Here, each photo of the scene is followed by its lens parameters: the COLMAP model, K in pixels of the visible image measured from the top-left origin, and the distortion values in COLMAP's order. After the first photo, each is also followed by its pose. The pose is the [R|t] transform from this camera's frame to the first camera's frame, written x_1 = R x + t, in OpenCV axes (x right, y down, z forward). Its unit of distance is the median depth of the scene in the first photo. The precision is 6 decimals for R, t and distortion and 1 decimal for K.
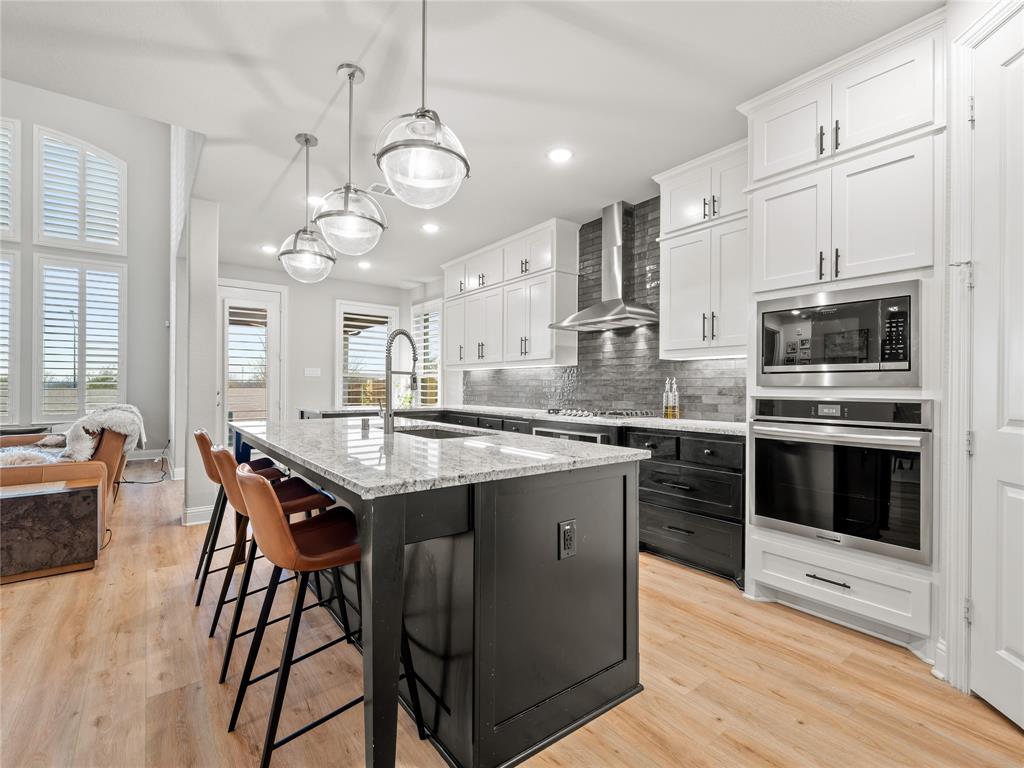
lens RADIAL K [[477.0, 0, 511.1], [0, 477.0, 384.2], [0, 0, 1]] dist [0.006091, -0.003277]
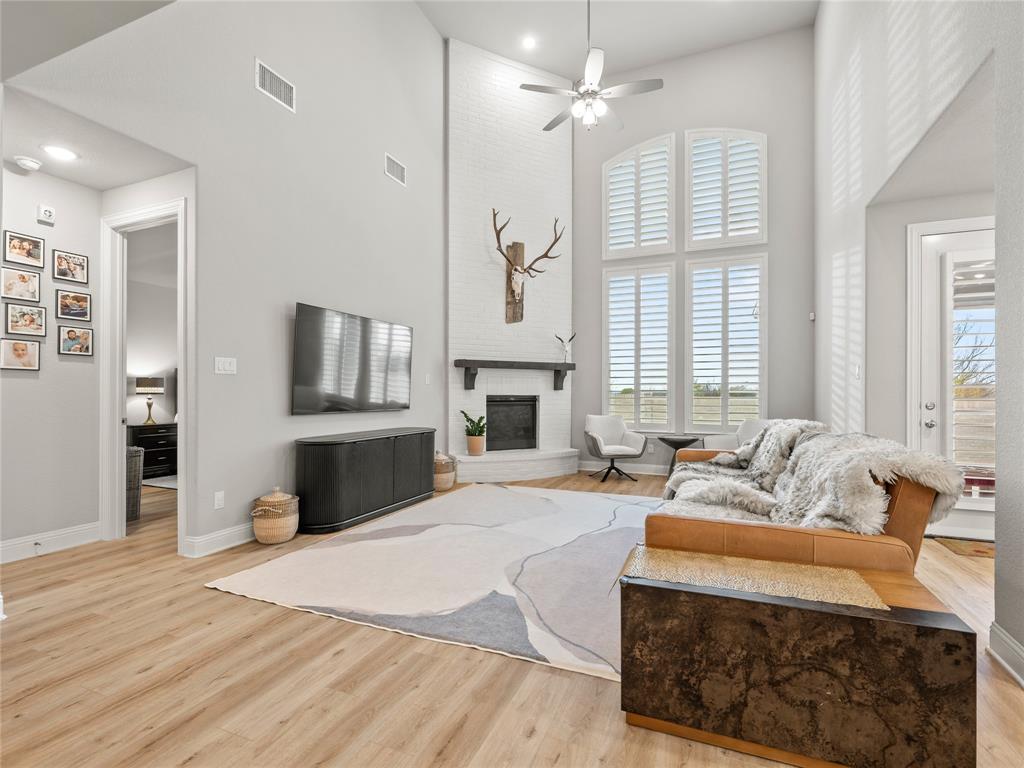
lens RADIAL K [[477.0, 0, 513.4], [0, 477.0, 393.6], [0, 0, 1]] dist [0.006091, -0.003277]
pose [[0.502173, -0.000758, -0.864767, -0.582317], [0.003026, 0.999995, 0.000881, -0.000229], [0.864762, -0.003059, 0.502173, 0.349016]]
